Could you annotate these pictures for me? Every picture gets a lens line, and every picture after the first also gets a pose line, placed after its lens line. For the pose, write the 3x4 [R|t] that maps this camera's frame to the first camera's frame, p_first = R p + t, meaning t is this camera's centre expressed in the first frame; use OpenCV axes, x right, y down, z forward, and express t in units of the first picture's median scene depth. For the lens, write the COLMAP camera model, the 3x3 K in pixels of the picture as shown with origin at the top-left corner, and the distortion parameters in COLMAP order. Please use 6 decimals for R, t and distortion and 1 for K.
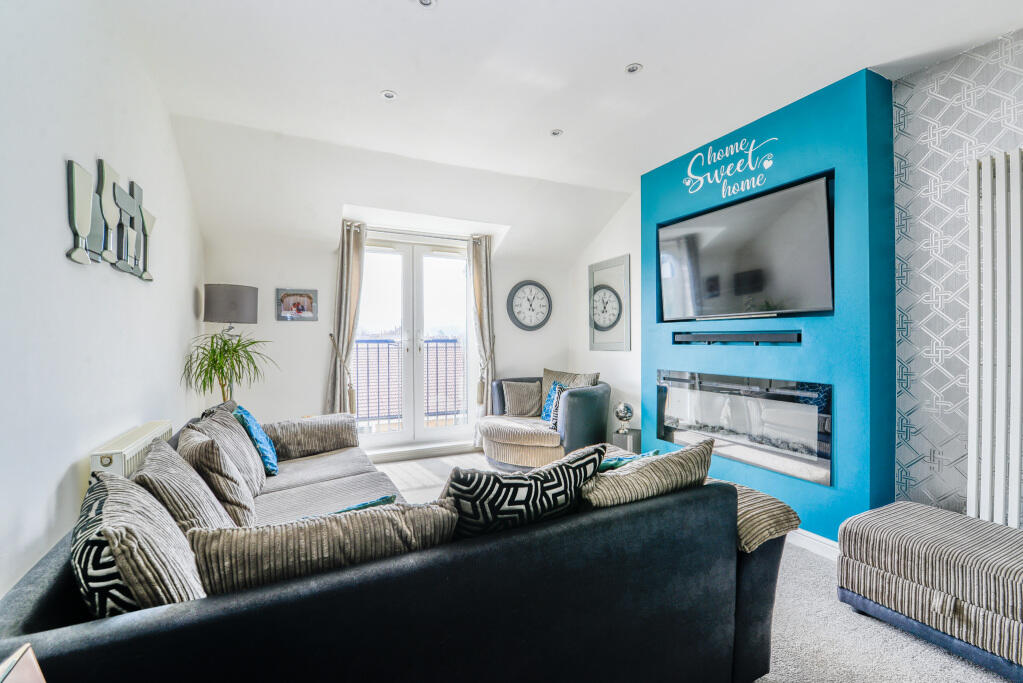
lens RADIAL K [[443.7, 0, 539.8], [0, 443.7, 341.3], [0, 0, 1]] dist [-0.000818, -0.000195]
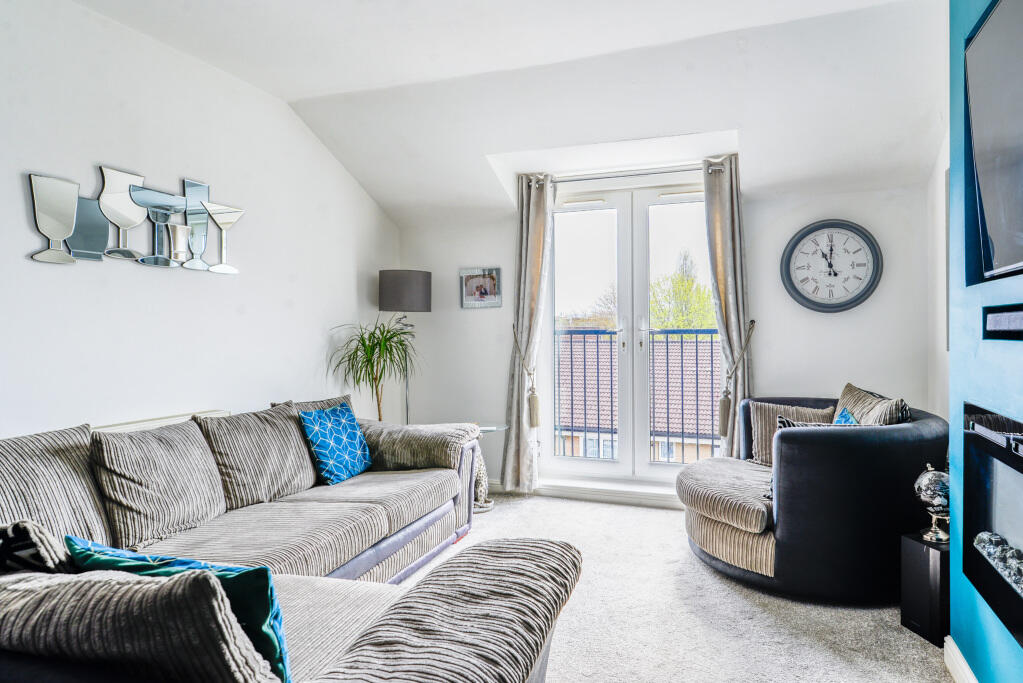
lens RADIAL K [[608.9, 0, 511.6], [0, 608.9, 337.0], [0, 0, 1]] dist [0.019260, 0.000470]
pose [[0.699261, 0.005158, -0.714847, 0.293868], [0.000132, 0.999973, 0.007344, 0.000886], [0.714866, -0.005230, 0.699242, 0.238489]]
